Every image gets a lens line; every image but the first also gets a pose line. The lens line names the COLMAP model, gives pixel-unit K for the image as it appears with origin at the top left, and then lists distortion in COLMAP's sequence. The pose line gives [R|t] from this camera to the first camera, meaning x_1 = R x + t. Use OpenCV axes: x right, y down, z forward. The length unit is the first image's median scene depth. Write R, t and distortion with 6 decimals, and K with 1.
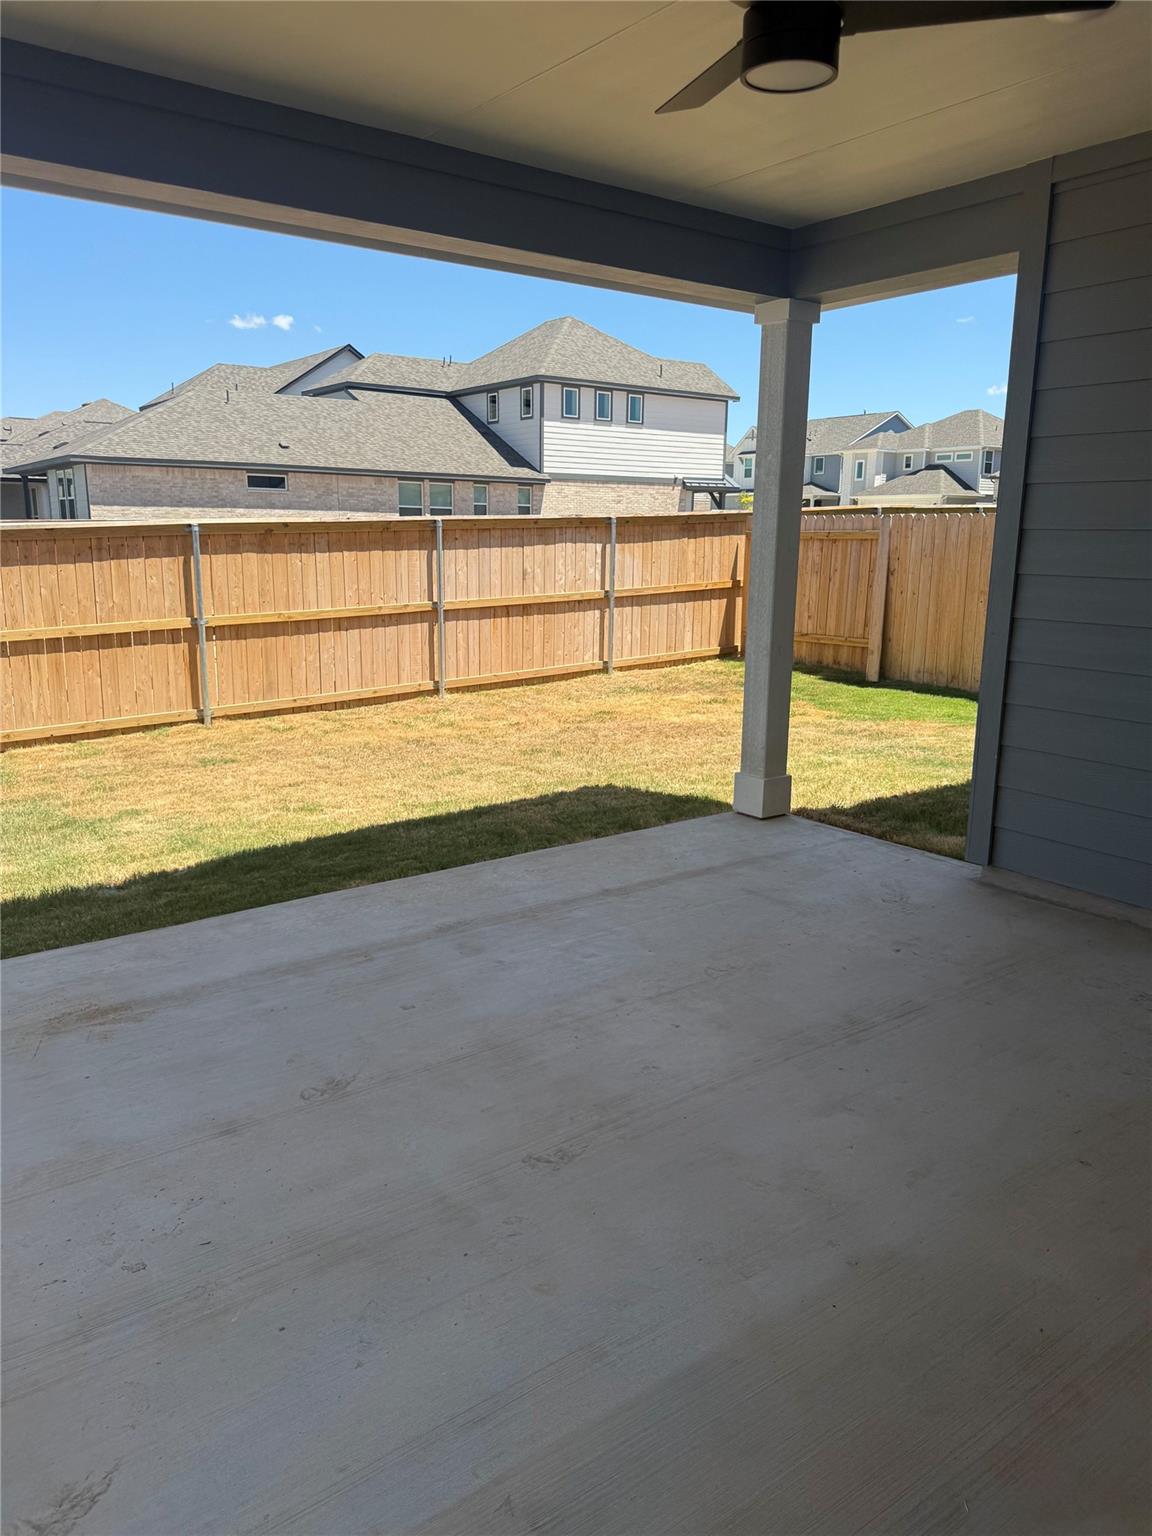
lens RADIAL K [[1103.2, 0, 576.6], [0, 1103.2, 781.8], [0, 0, 1]] dist [0.035804, -0.013409]
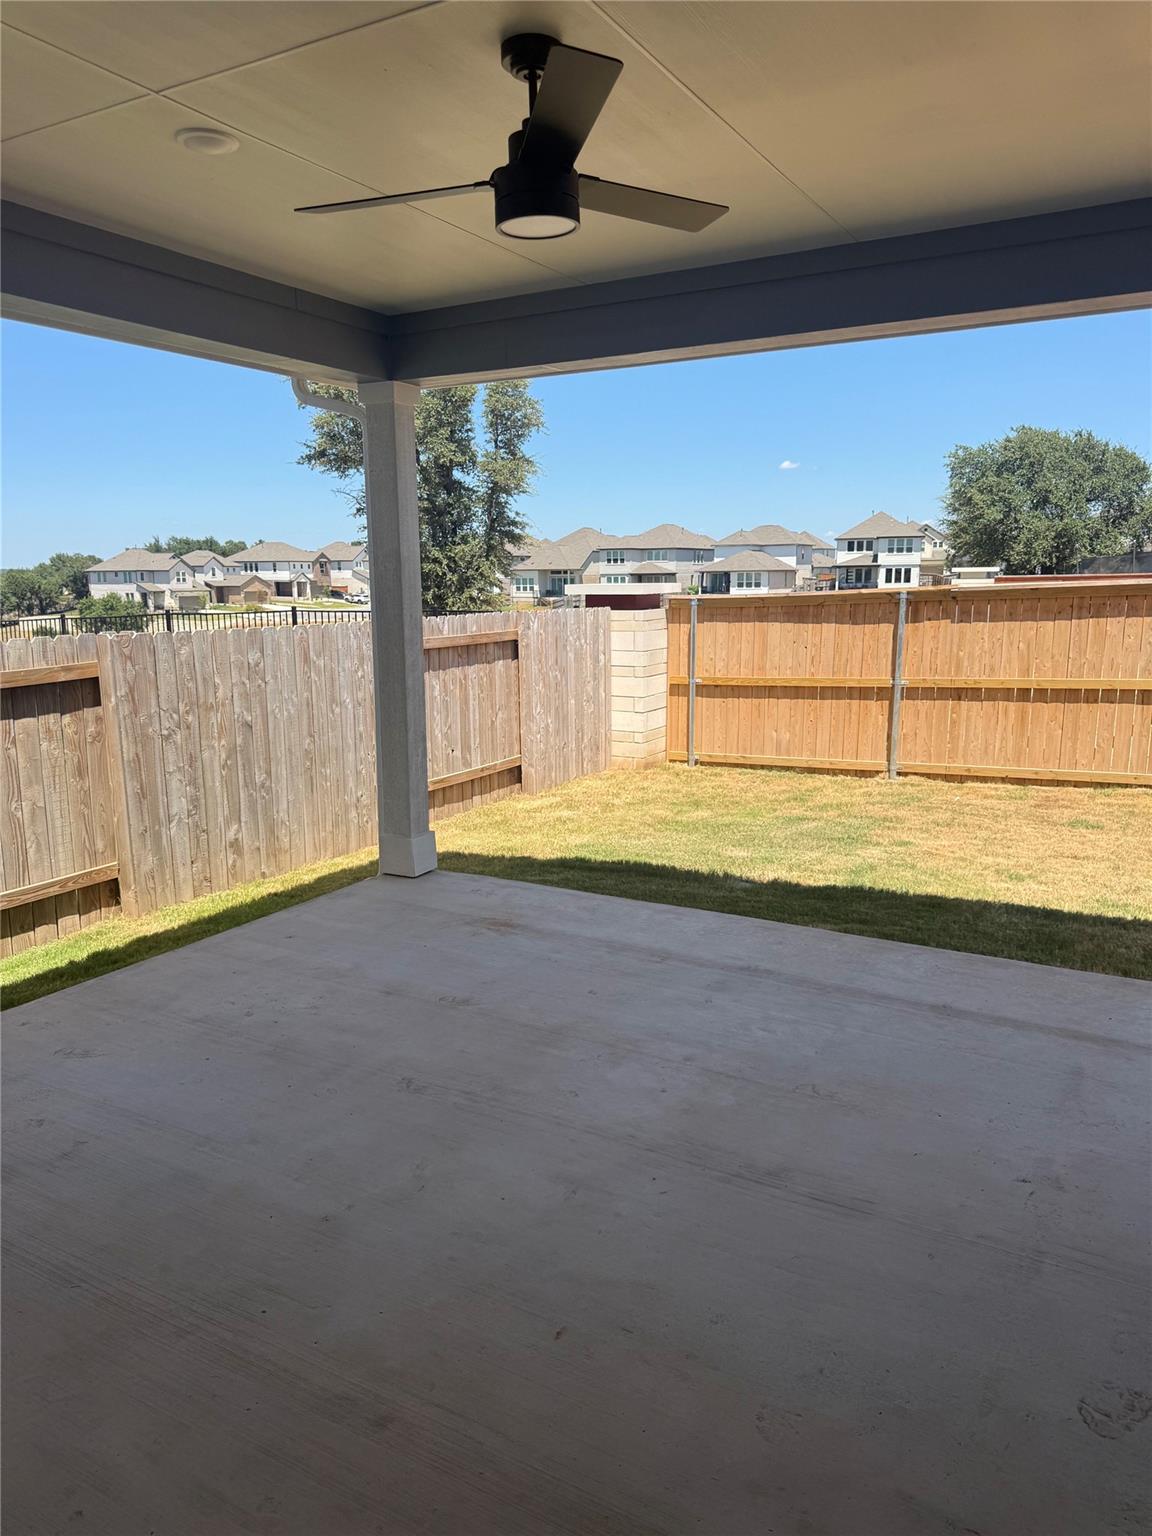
lens RADIAL K [[1103.2, 0, 572.4], [0, 1103.2, 770.9], [0, 0, 1]] dist [0.035804, -0.013409]
pose [[0.391760, 0.155936, -0.906757, 0.556152], [-0.199596, 0.976467, 0.081690, -0.080686], [0.898157, 0.148983, 0.413665, 0.265482]]
